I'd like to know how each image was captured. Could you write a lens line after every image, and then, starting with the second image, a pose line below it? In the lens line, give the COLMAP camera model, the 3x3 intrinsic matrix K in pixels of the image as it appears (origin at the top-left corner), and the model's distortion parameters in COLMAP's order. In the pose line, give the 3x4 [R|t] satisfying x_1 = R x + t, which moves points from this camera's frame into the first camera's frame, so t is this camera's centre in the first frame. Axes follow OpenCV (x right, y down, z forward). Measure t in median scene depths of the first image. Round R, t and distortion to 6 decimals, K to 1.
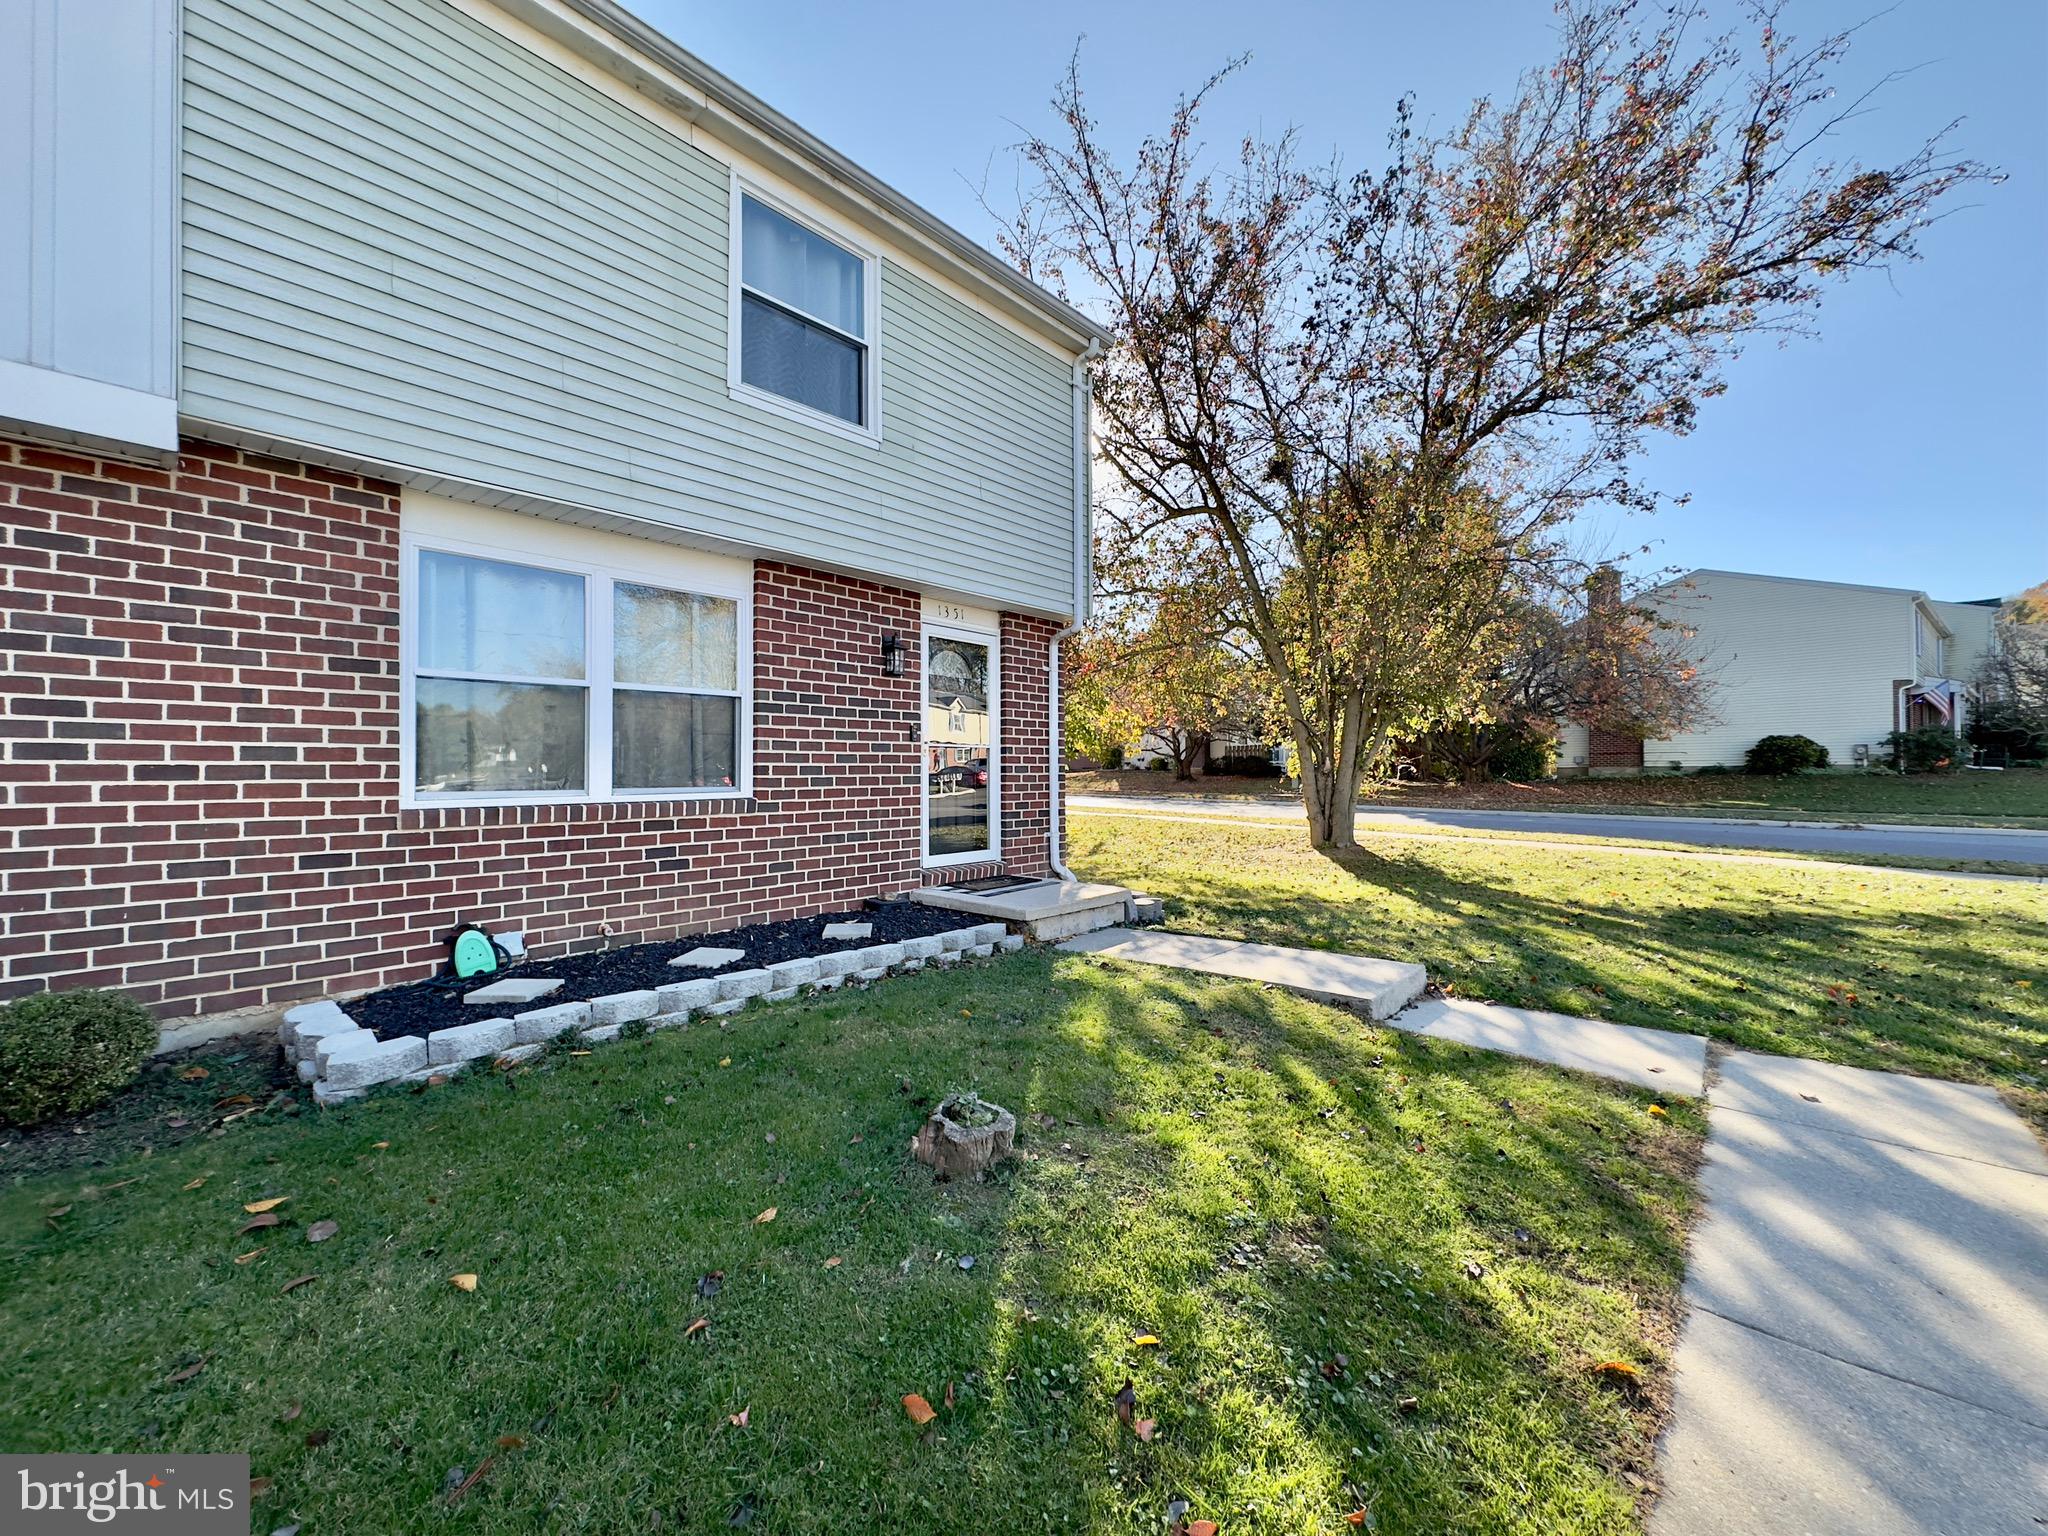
lens RADIAL K [[818.8, 0, 1022.6], [0, 818.8, 761.5], [0, 0, 1]] dist [-0.010892, -0.000651]
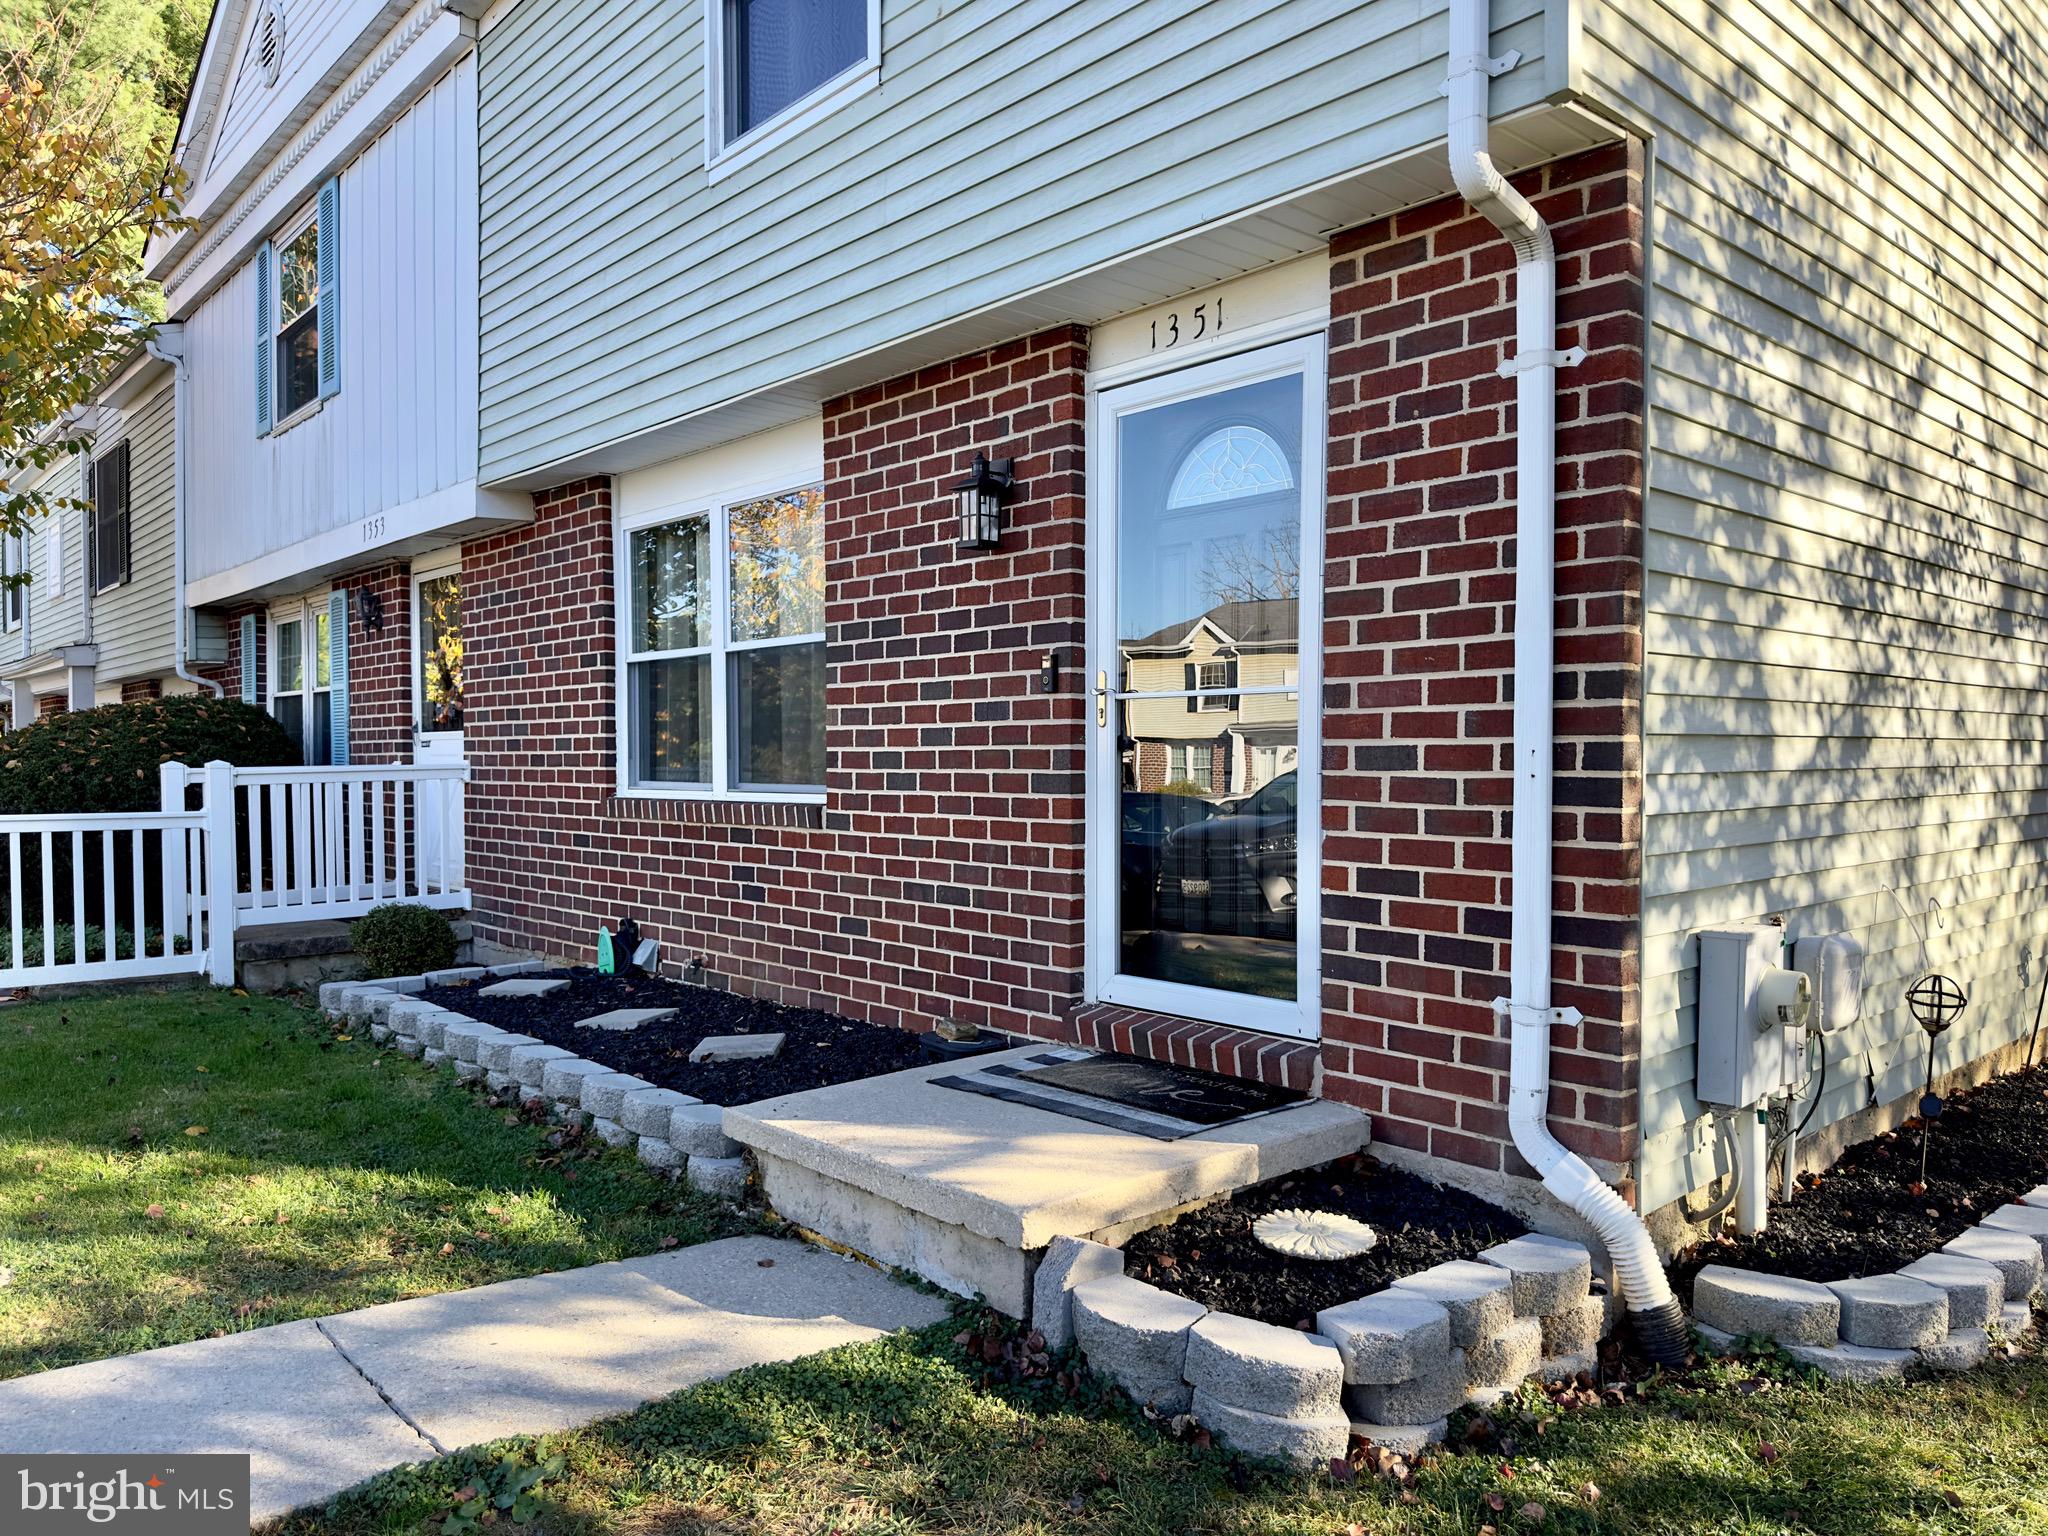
lens RADIAL K [[1428.9, 0, 1023.8], [0, 1428.9, 780.2], [0, 0, 1]] dist [0.002511, -0.000680]
pose [[-0.118089, 0.035453, -0.992370, 0.743495], [0.029066, 0.999058, 0.032233, -0.003903], [0.992578, -0.025038, -0.119008, 1.349254]]
